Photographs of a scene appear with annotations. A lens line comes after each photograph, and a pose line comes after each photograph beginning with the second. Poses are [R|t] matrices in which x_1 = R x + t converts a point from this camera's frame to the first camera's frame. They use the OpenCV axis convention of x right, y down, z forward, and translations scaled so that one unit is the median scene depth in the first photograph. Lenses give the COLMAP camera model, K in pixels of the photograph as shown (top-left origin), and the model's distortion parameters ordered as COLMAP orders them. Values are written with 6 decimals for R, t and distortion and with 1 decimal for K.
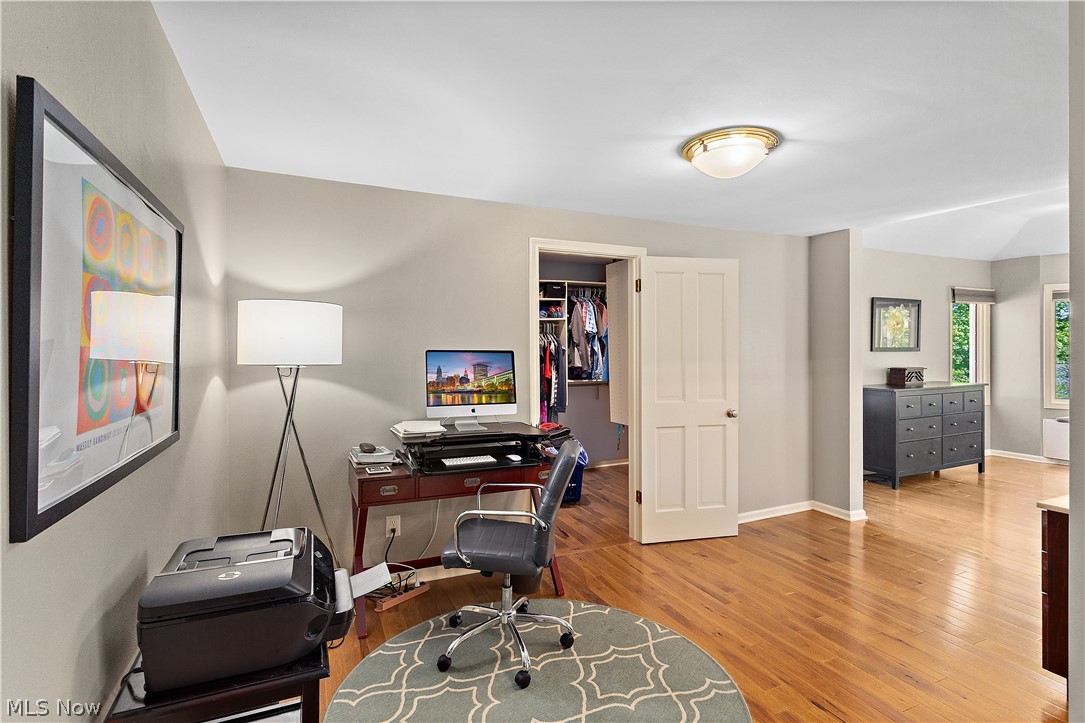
lens RADIAL K [[527.6, 0, 542.7], [0, 527.6, 352.3], [0, 0, 1]] dist [0.001315, -0.000260]
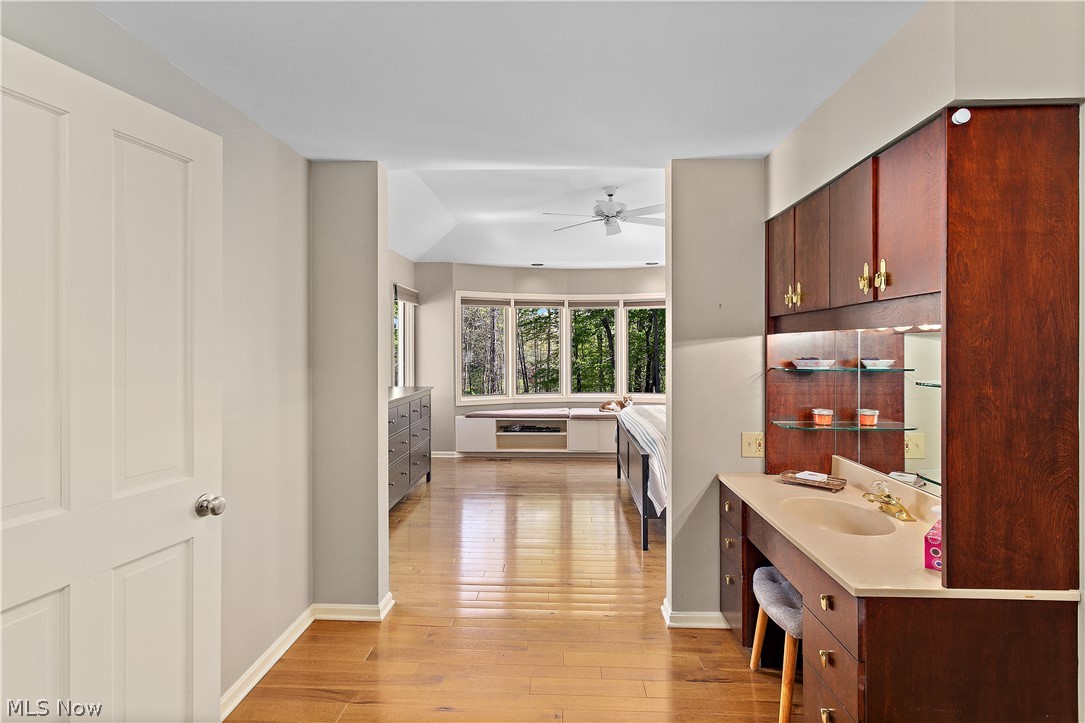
lens RADIAL K [[527.6, 0, 542.9], [0, 527.6, 350.0], [0, 0, 1]] dist [0.001315, -0.000260]
pose [[0.436430, 0.002962, 0.899733, 0.088321], [0.002385, 0.999987, -0.004449, -0.002857], [-0.899735, 0.004087, 0.436417, 0.506839]]
